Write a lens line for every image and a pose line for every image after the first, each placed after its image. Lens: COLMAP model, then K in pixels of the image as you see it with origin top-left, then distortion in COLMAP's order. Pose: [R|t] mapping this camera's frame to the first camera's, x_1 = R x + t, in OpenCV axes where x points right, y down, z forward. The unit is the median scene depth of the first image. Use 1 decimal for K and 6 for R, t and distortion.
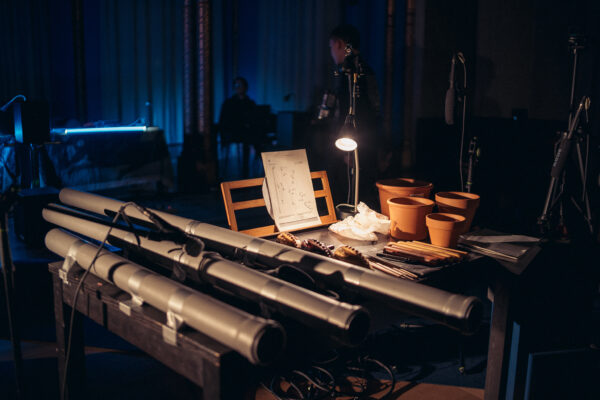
lens RADIAL K [[606.6, 0, 300.0], [0, 606.6, 200.0], [0, 0, 1]] dist [-0.078184, 0.016652]
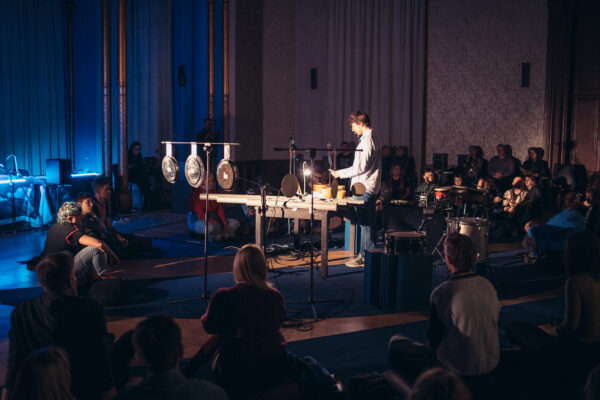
lens RADIAL K [[606.6, 0, 300.0], [0, 606.6, 200.0], [0, 0, 1]] dist [-0.078184, 0.016652]
pose [[0.897453, -0.053950, 0.437799, -0.429682], [0.085087, 0.995026, -0.051803, 0.068013], [-0.432827, 0.083741, 0.897579, -0.575903]]
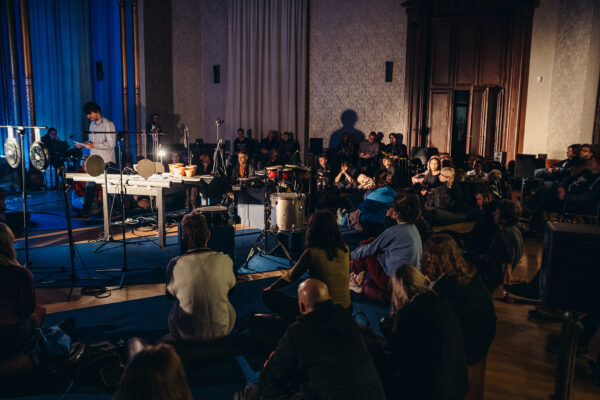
lens RADIAL K [[494.1, 0, 288.5], [0, 494.1, 201.5], [0, 0, 1]] dist [-0.103990, 0.135506]
pose [[0.861572, -0.081504, 0.501050, -0.232913], [0.091861, 0.995764, 0.004018, 0.079214], [-0.499255, 0.042565, 0.865409, -0.596310]]
